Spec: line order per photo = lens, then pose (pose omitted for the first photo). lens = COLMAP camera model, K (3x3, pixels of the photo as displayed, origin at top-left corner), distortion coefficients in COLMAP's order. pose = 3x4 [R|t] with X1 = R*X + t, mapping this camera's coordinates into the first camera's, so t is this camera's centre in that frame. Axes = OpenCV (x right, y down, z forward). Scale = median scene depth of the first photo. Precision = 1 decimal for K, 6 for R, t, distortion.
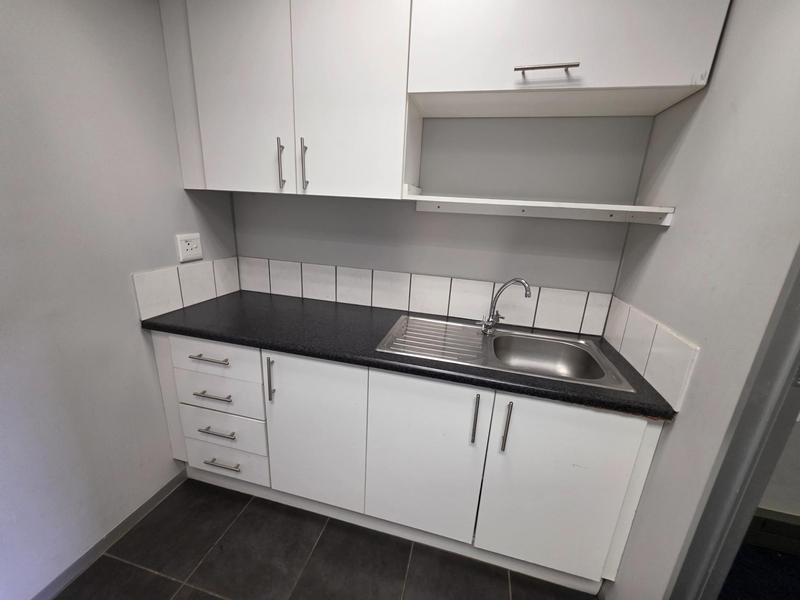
lens RADIAL K [[321.6, 0, 398.5], [0, 321.6, 301.3], [0, 0, 1]] dist [-0.002112, -0.000866]
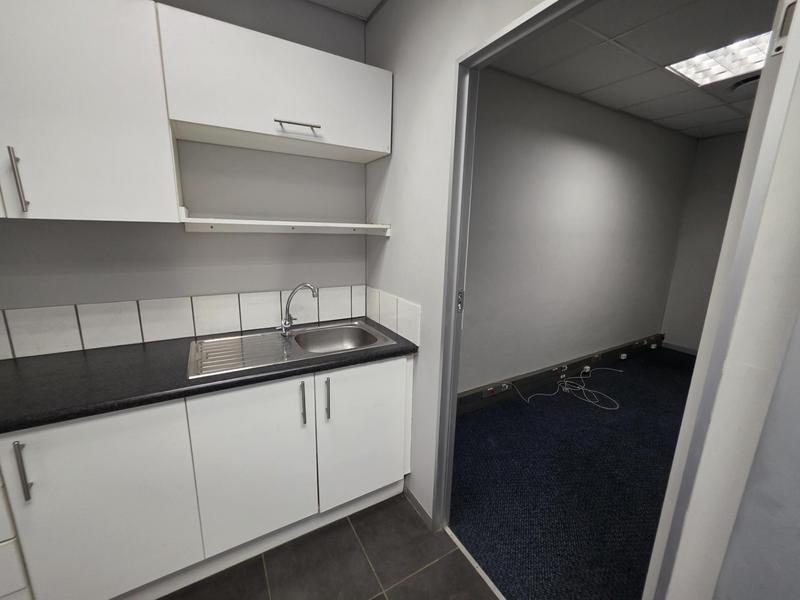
lens RADIAL K [[321.6, 0, 399.4], [0, 321.6, 298.4], [0, 0, 1]] dist [-0.002112, -0.000866]
pose [[0.714938, -0.181044, 0.675343, -0.208843], [0.205551, 0.977635, 0.044479, 0.003320], [-0.668291, 0.107018, 0.736162, -0.141703]]
